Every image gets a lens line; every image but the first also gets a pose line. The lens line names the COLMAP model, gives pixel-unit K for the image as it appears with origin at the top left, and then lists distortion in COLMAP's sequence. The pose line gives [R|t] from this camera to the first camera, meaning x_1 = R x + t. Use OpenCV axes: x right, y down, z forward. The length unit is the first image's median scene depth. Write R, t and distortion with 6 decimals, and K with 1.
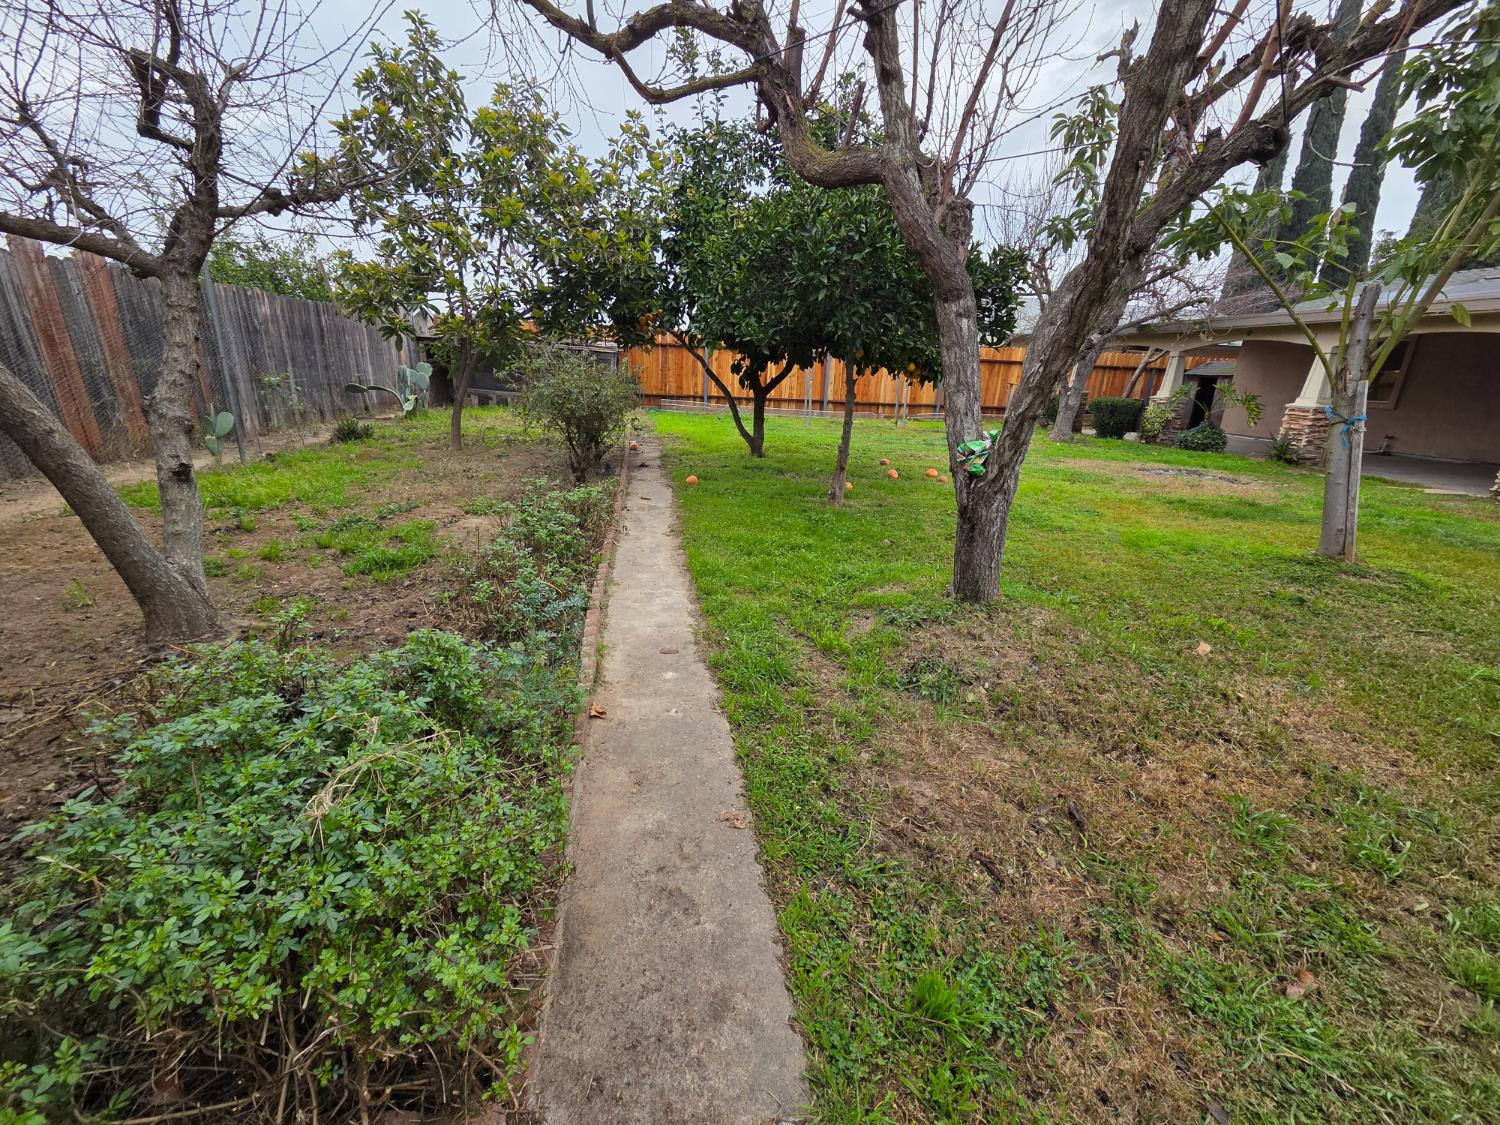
lens RADIAL K [[613.8, 0, 751.3], [0, 613.8, 565.3], [0, 0, 1]] dist [0.002836, -0.000490]
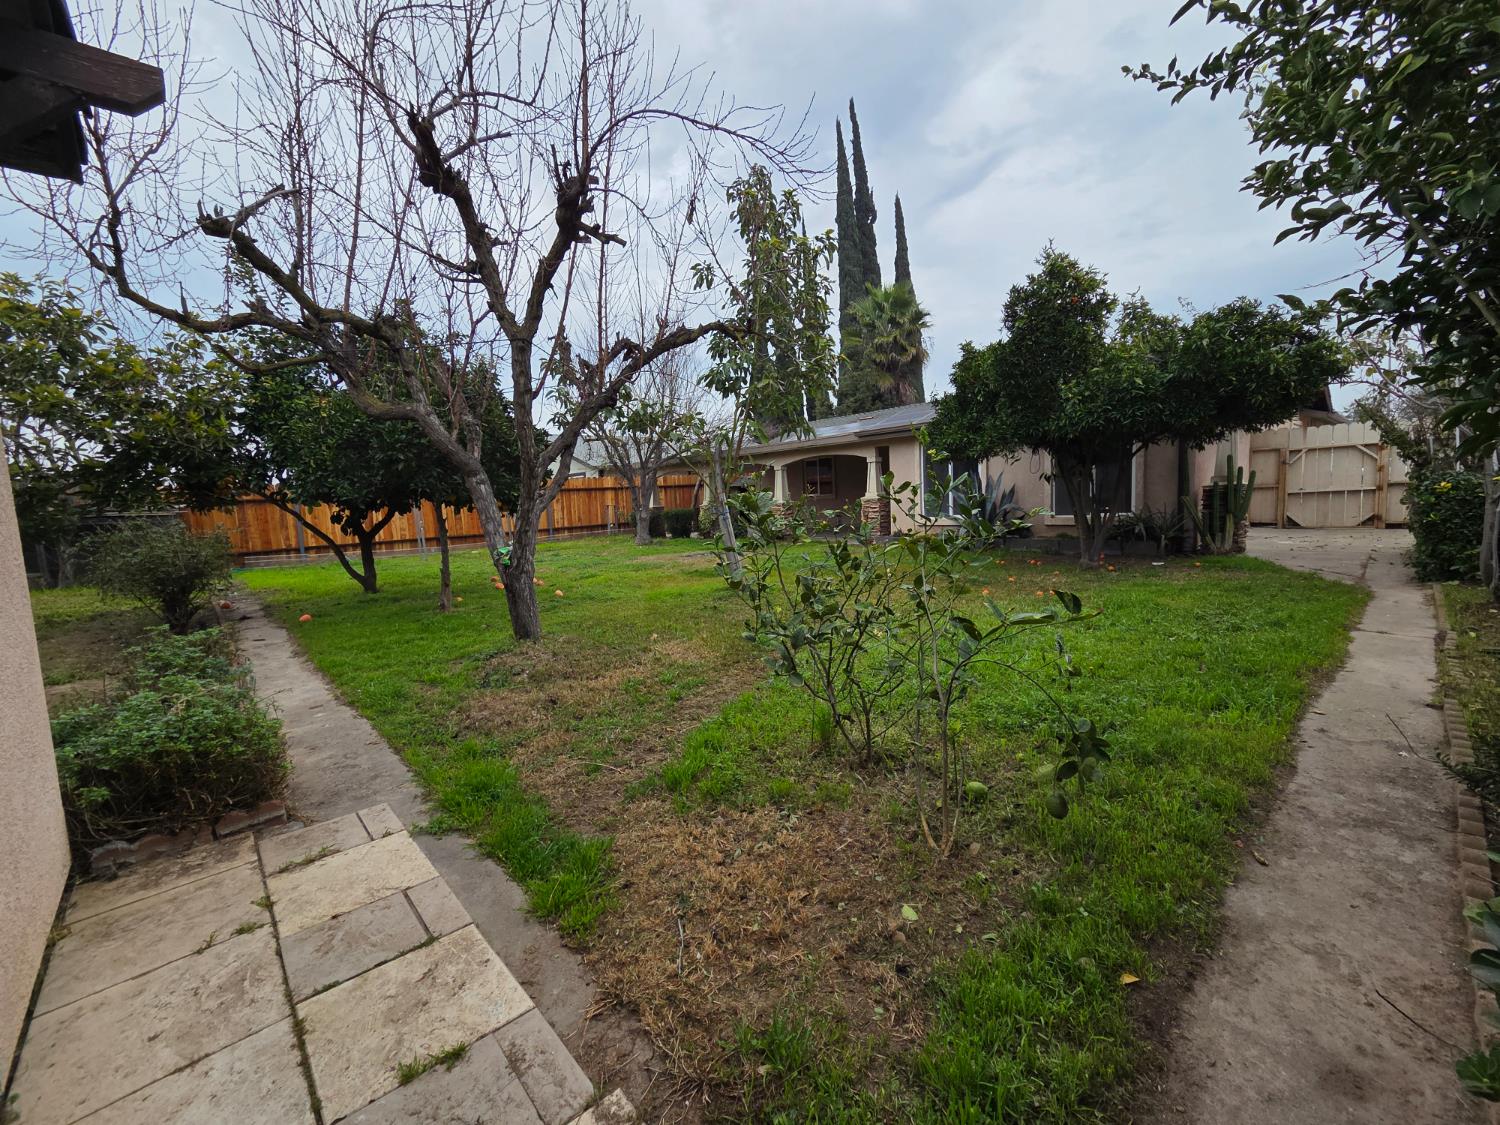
lens RADIAL K [[613.8, 0, 749.0], [0, 613.8, 563.0], [0, 0, 1]] dist [0.002836, -0.000490]
pose [[0.838069, -0.144084, 0.526193, 0.005282], [0.245333, 0.961005, -0.127596, 0.093586], [-0.487290, 0.236027, 0.840738, -0.323439]]
